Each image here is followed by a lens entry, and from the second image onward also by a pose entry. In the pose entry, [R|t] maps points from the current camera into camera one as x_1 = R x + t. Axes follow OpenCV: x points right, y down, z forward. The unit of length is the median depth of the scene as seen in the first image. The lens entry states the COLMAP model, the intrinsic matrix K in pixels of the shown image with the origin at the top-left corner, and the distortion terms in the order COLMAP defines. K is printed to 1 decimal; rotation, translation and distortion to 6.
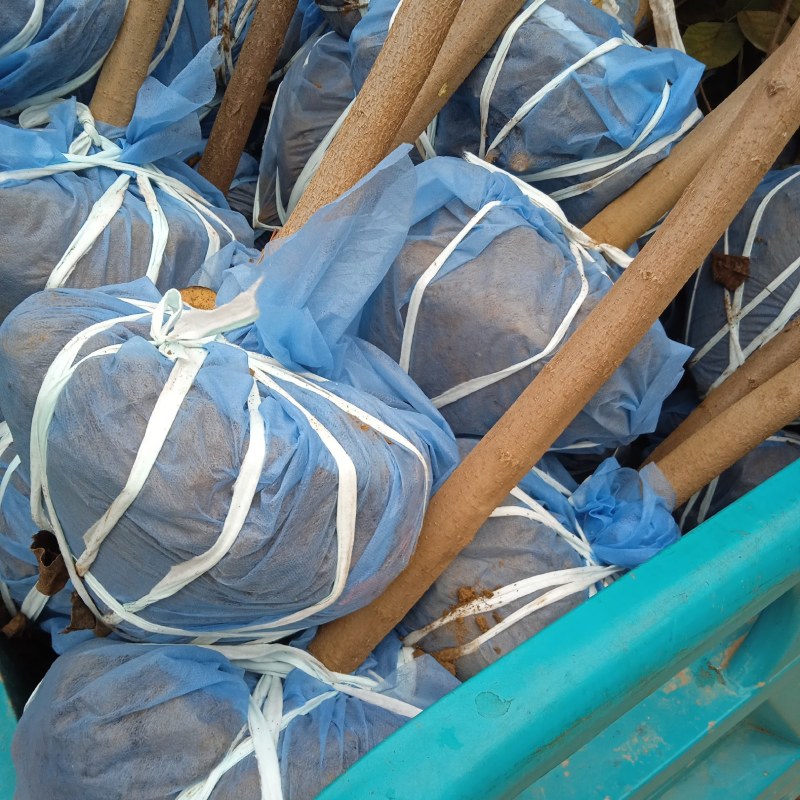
lens RADIAL K [[863.7, 0, 386.7], [0, 863.7, 408.4], [0, 0, 1]] dist [0.016769, 0.000000]
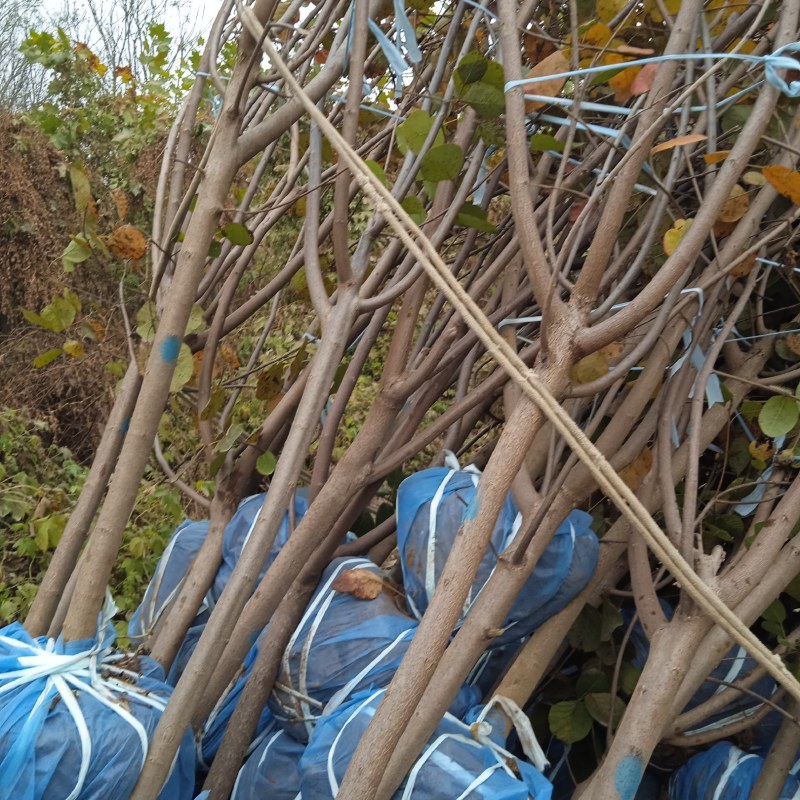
lens RADIAL K [[863.7, 0, 397.9], [0, 863.7, 392.8], [0, 0, 1]] dist [0.016769, 0.000000]
pose [[0.994982, -0.020928, 0.097838, -0.012024], [0.073367, 0.817481, -0.571264, -0.136322], [-0.068025, 0.575575, 0.814914, -0.558635]]
